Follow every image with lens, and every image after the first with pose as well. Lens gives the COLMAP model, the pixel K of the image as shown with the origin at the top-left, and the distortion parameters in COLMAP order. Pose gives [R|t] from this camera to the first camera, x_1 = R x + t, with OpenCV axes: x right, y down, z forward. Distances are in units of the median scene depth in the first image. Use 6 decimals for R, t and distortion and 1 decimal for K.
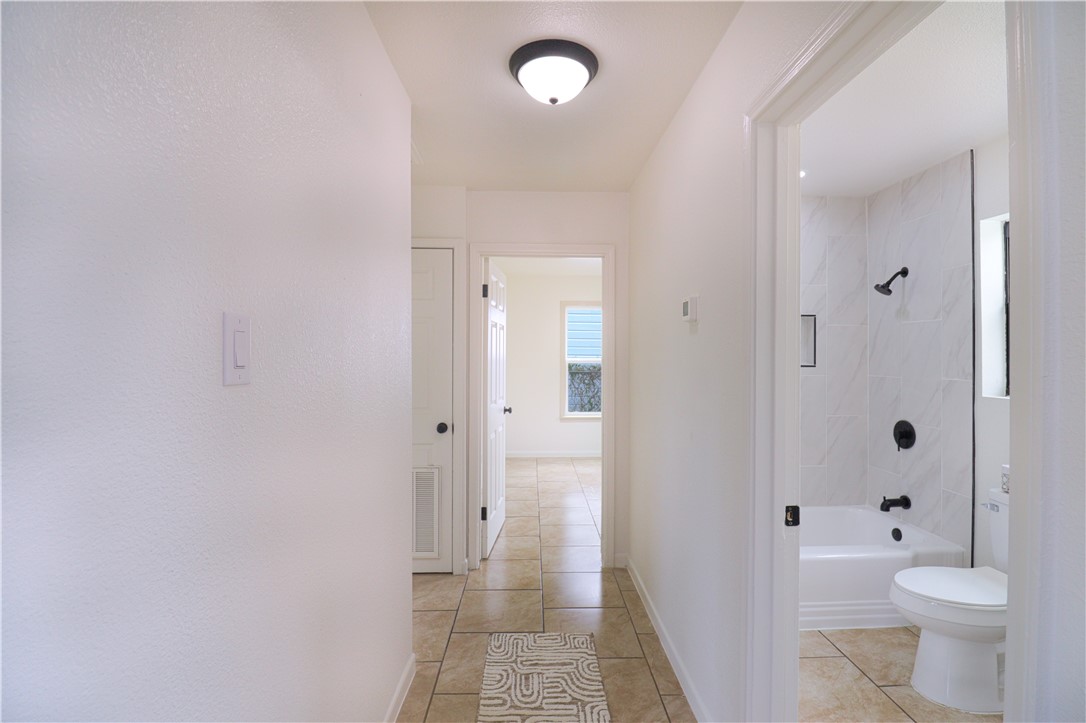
lens RADIAL K [[509.4, 0, 548.8], [0, 509.4, 354.7], [0, 0, 1]] dist [-0.012942, -0.000505]
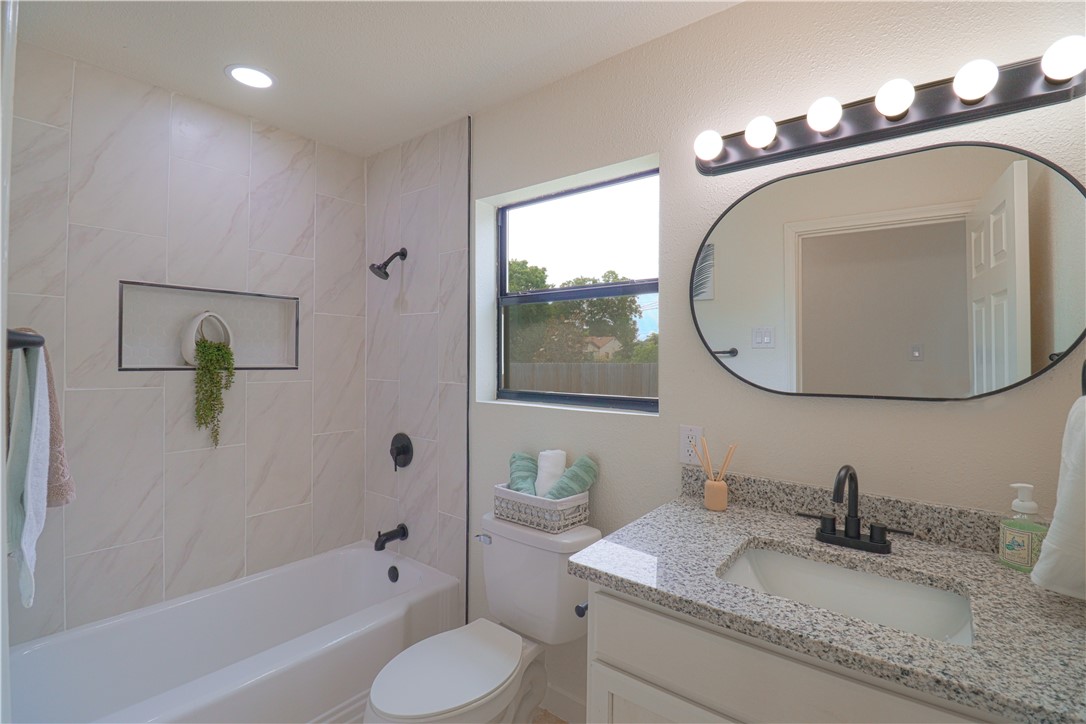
lens RADIAL K [[509.4, 0, 548.8], [0, 509.4, 355.2], [0, 0, 1]] dist [-0.012942, -0.000505]
pose [[0.655039, 0.003980, 0.755584, 0.231621], [-0.006657, 0.999978, 0.000504, 0.000822], [-0.755566, -0.005360, 0.655051, 0.274773]]
